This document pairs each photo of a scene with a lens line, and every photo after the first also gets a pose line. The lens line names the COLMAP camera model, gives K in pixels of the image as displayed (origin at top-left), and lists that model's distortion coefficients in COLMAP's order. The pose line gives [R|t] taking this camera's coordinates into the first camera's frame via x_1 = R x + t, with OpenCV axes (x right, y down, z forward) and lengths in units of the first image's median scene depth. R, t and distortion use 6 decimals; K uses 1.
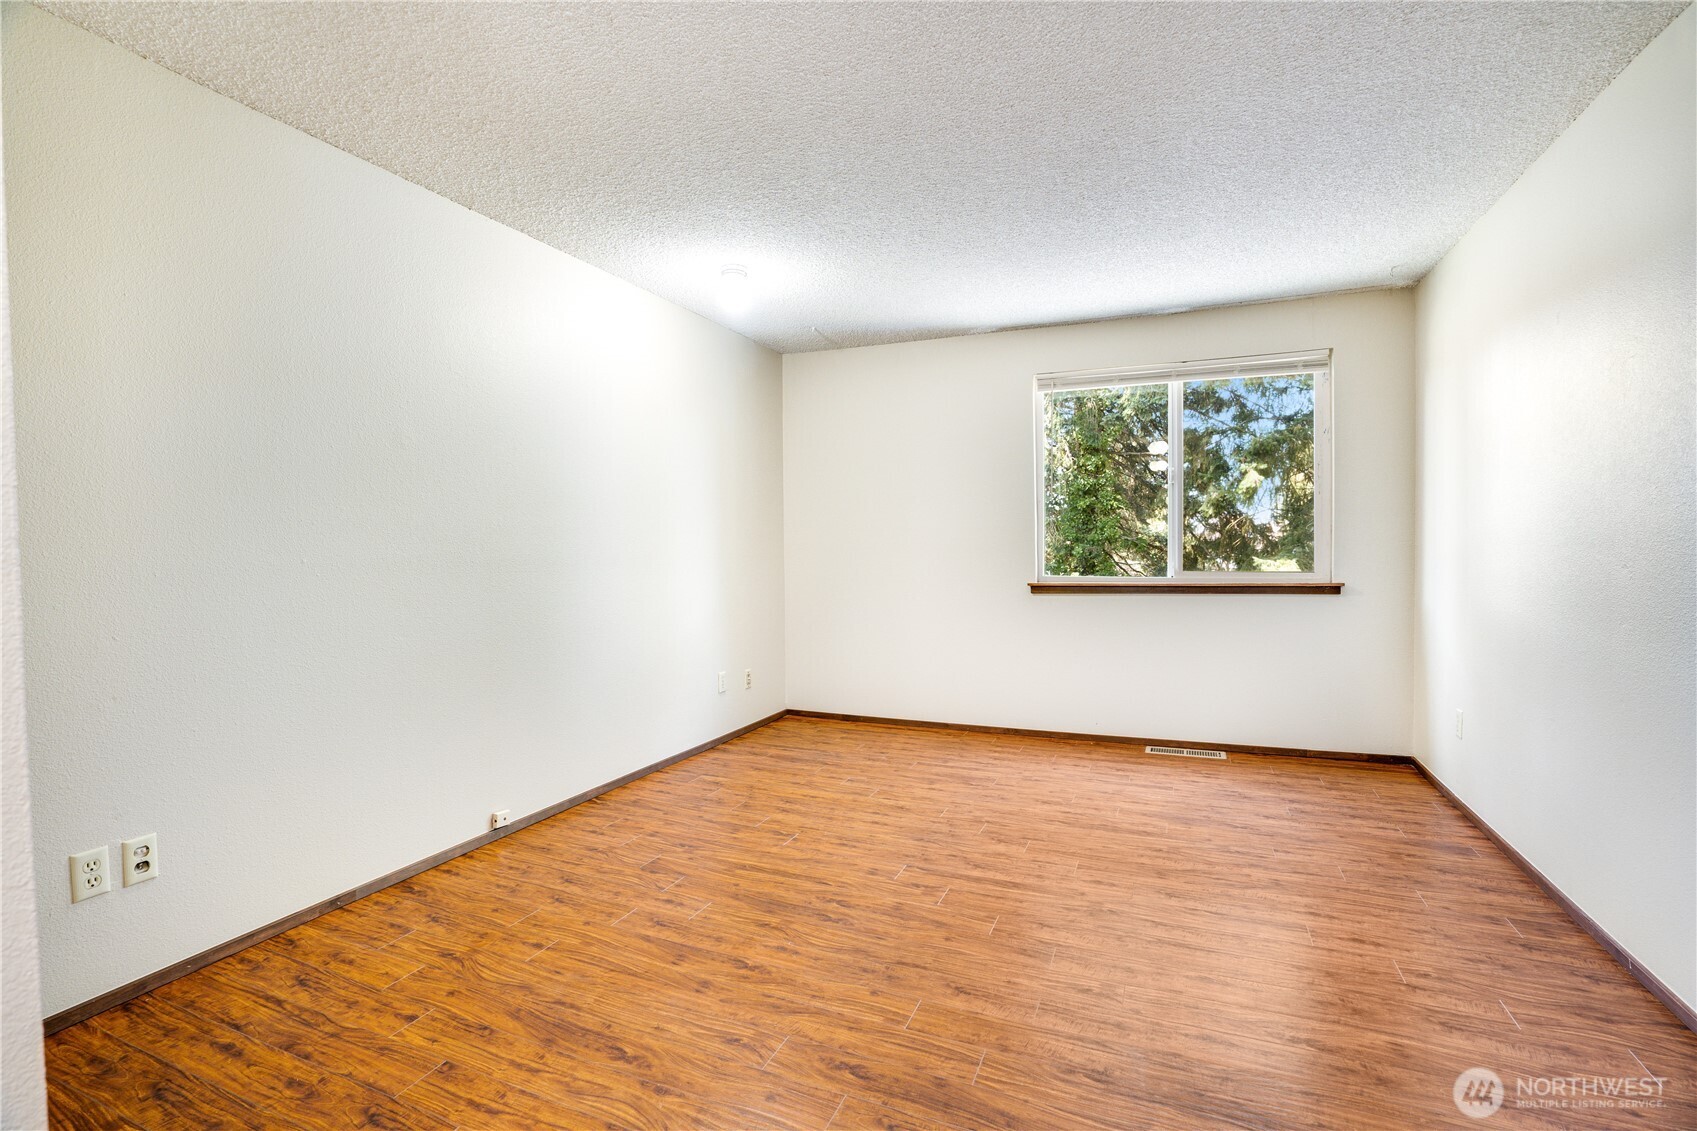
lens RADIAL K [[789.7, 0, 841.4], [0, 789.7, 566.1], [0, 0, 1]] dist [-0.061844, 0.024681]
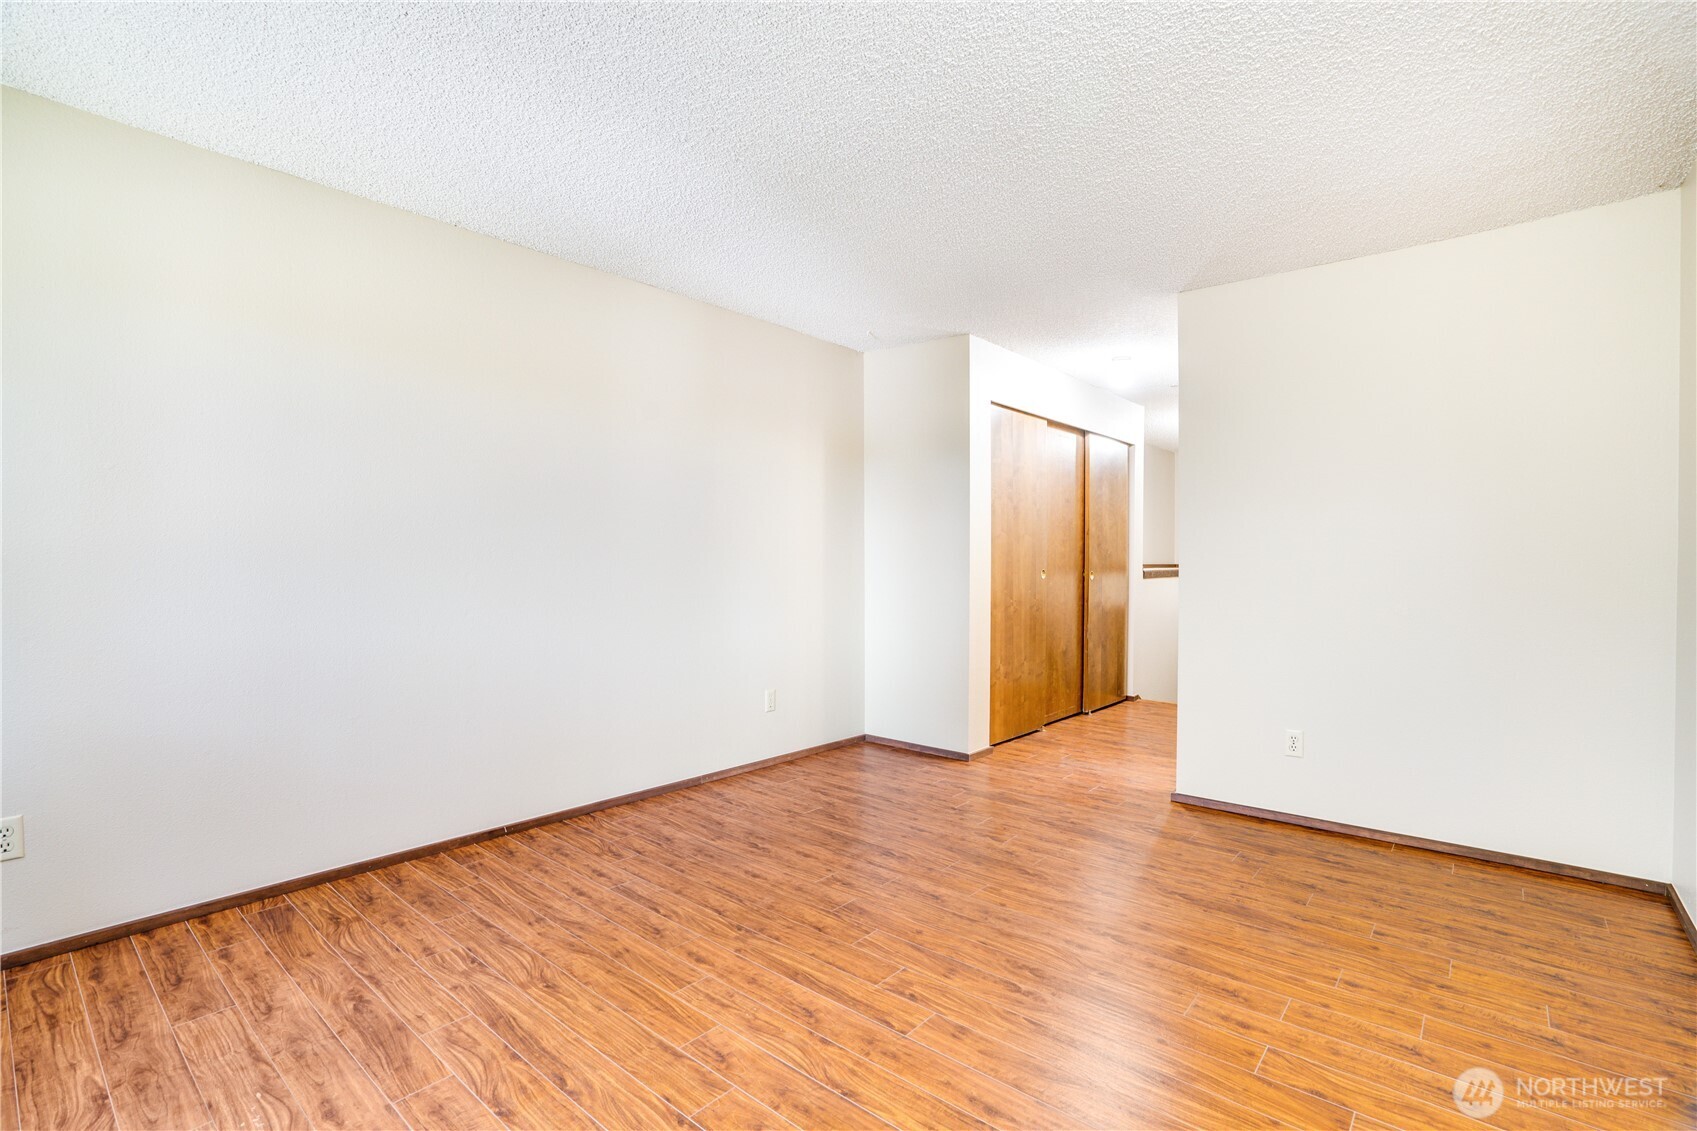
lens RADIAL K [[789.7, 0, 841.4], [0, 789.7, 566.1], [0, 0, 1]] dist [-0.061844, 0.024681]
pose [[-0.955170, 0.000058, 0.296057, -0.070645], [0.011902, 0.999199, 0.038205, -0.054229], [-0.295818, 0.040016, -0.954406, 1.904217]]
